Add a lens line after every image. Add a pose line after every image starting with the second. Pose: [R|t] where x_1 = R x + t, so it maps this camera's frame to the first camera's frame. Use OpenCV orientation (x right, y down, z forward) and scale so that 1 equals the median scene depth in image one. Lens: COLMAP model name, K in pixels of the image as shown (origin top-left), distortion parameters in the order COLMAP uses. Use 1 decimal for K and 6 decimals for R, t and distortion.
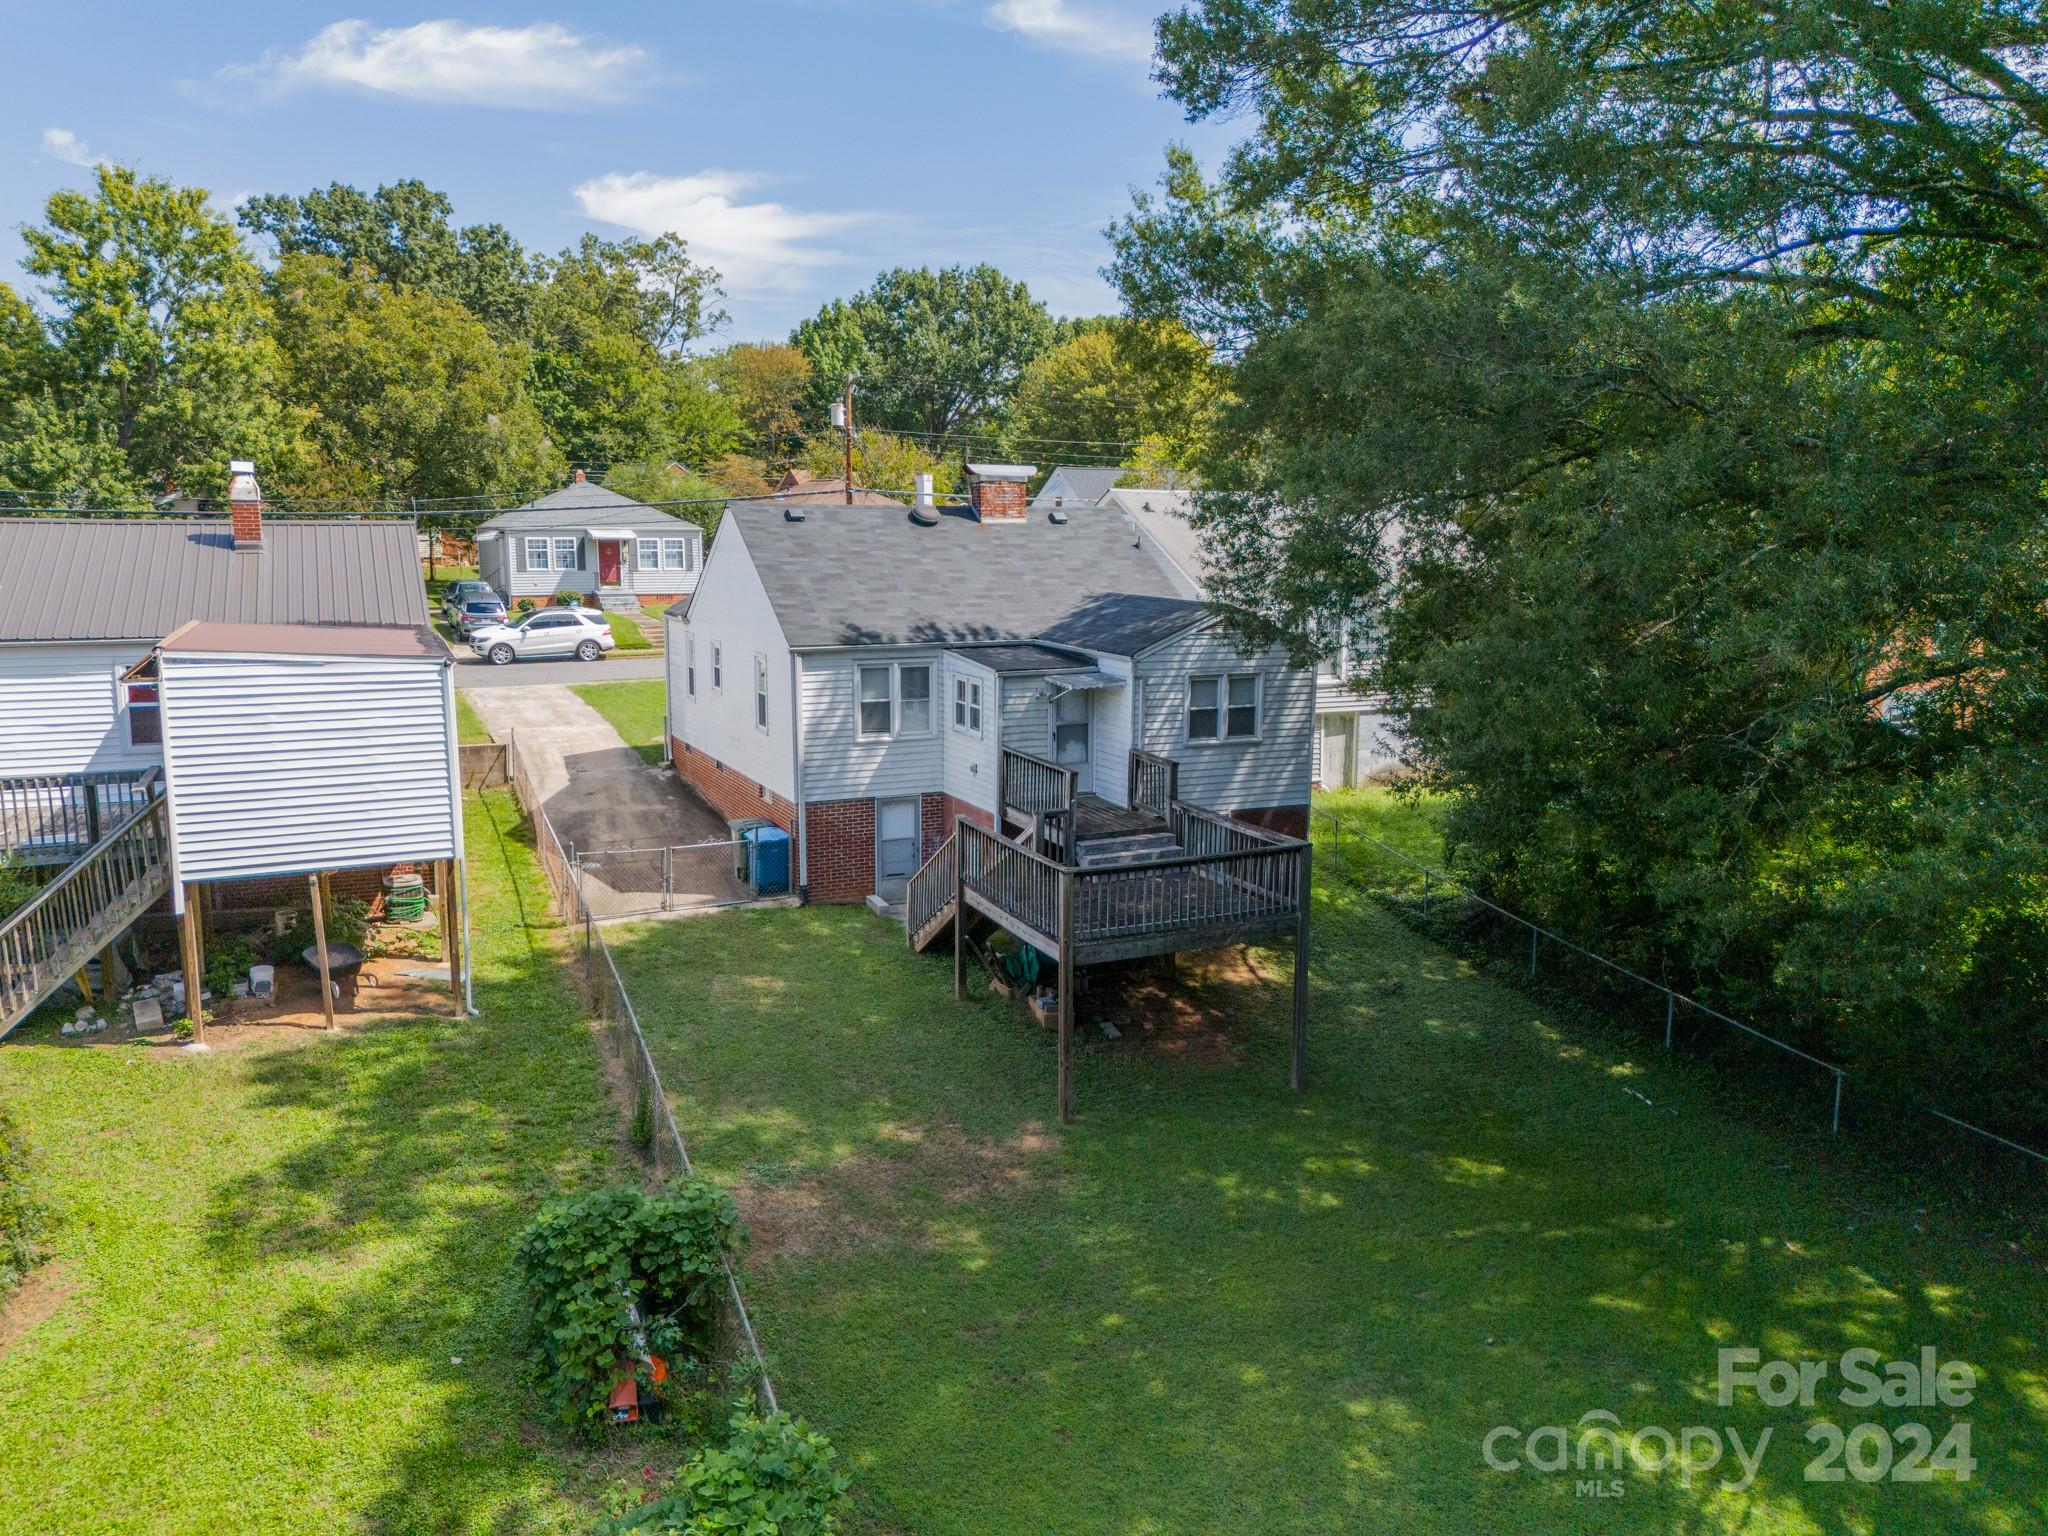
lens RADIAL K [[1499.2, 0, 1049.4], [0, 1499.2, 751.3], [0, 0, 1]] dist [0.055407, -0.041430]
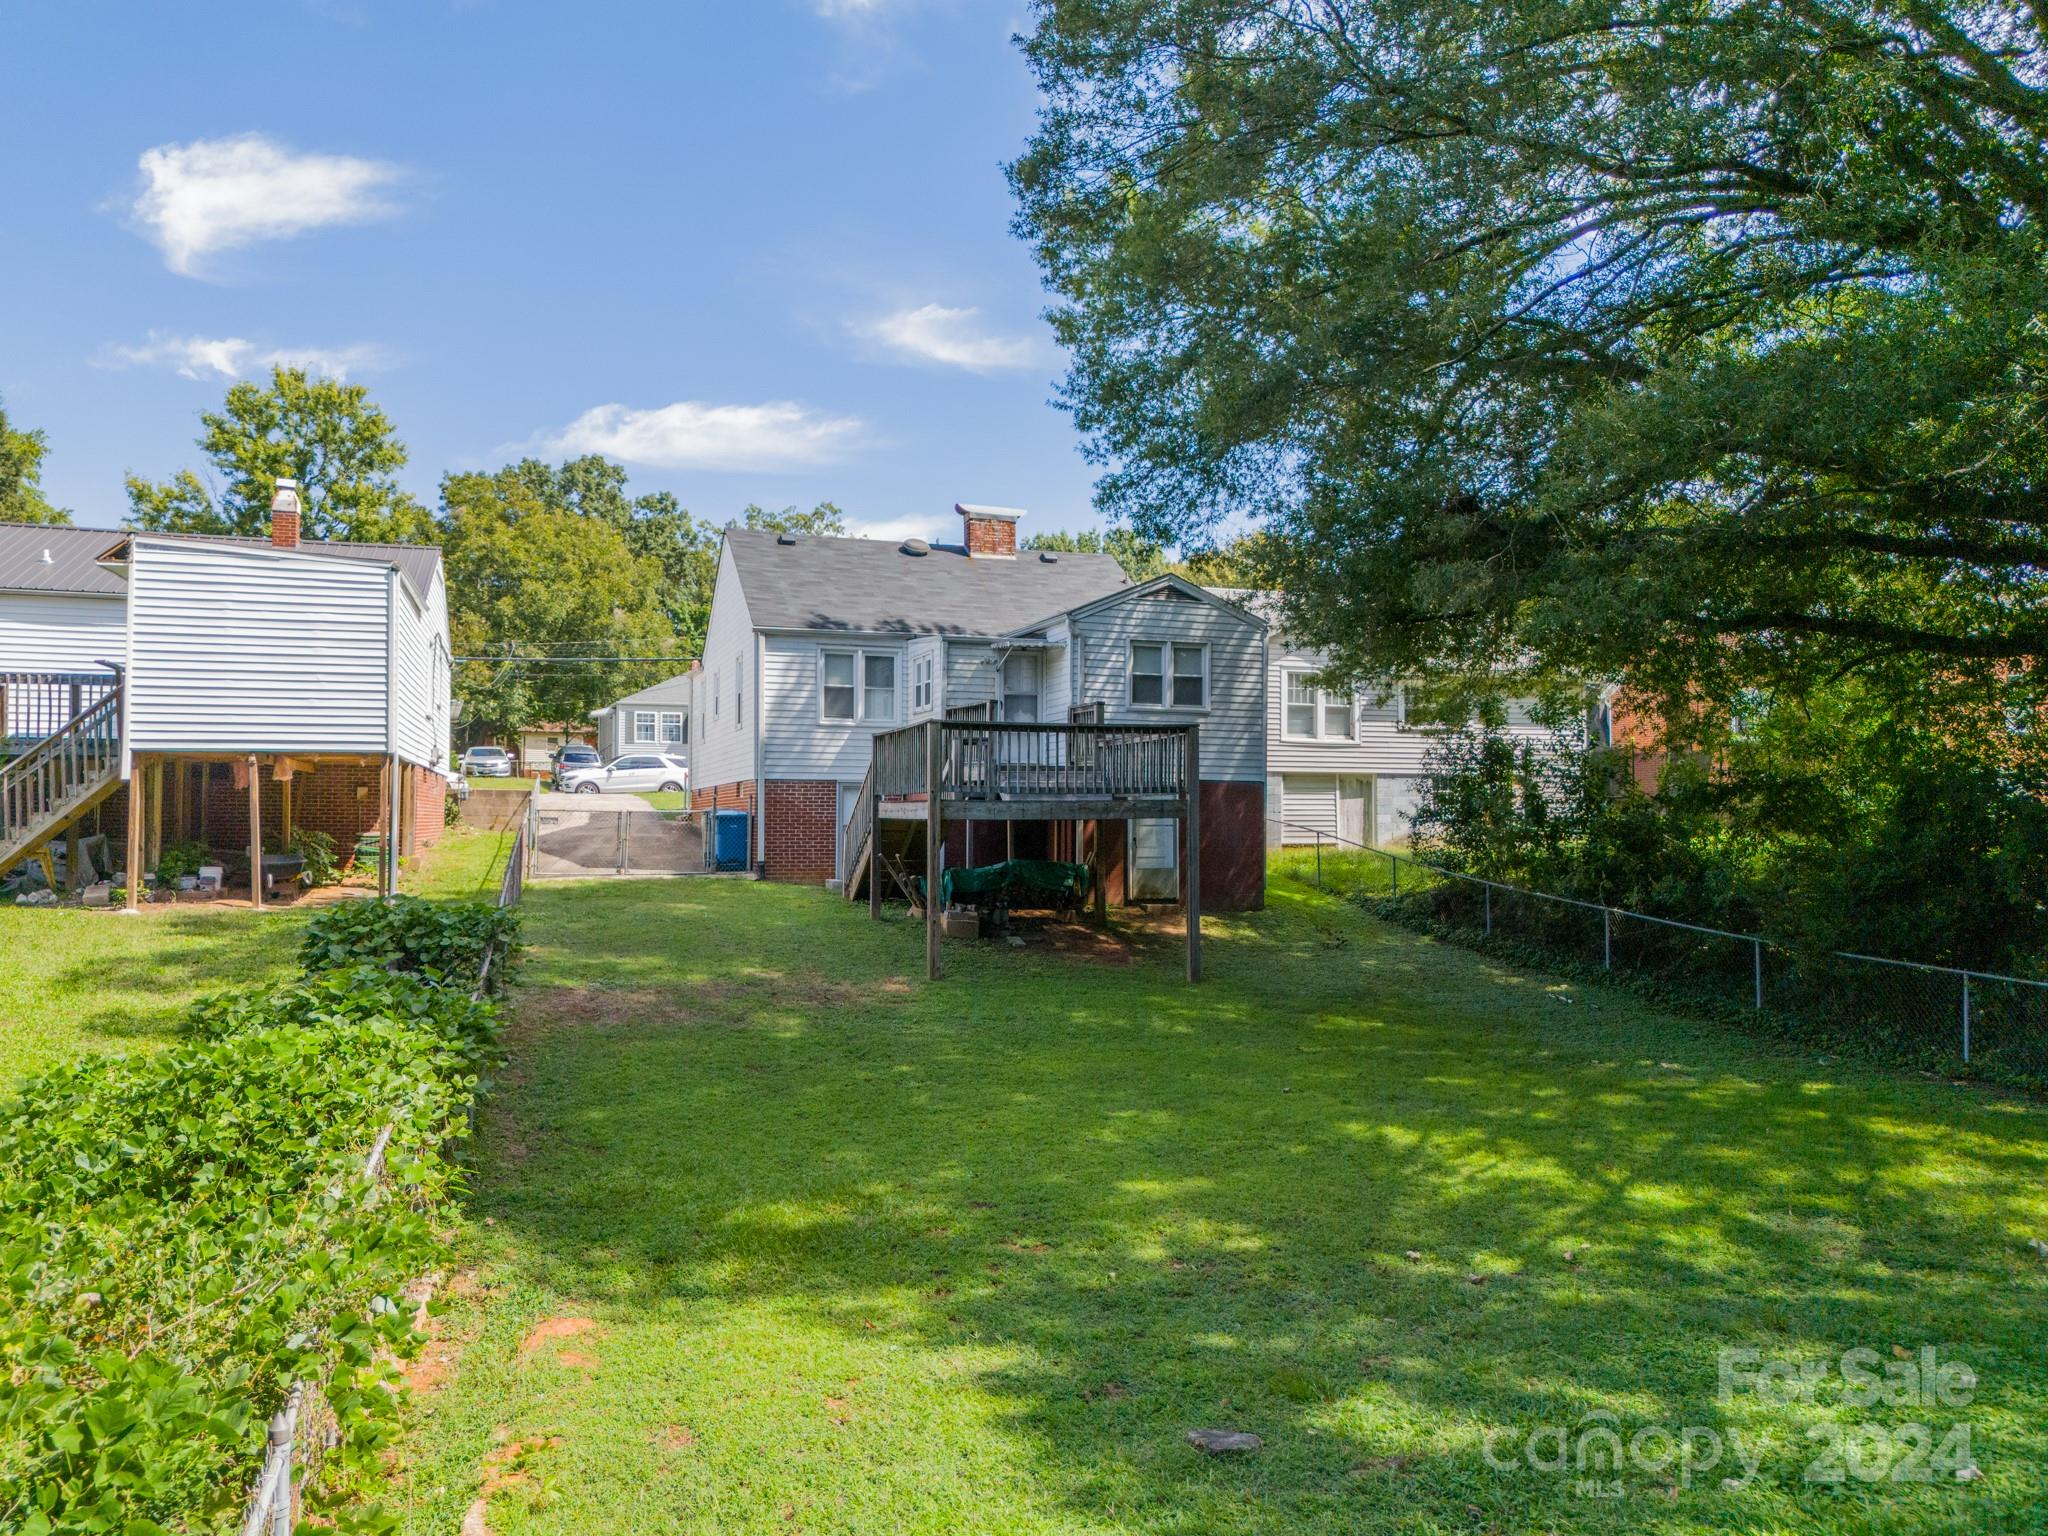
lens RADIAL K [[1499.2, 0, 1025.9], [0, 1499.2, 719.7], [0, 0, 1]] dist [0.055407, -0.041430]
pose [[0.993543, -0.010787, -0.112940, 0.128322], [-0.011360, 0.981008, -0.193634, 0.188044], [0.112884, 0.193666, 0.974551, 0.011751]]
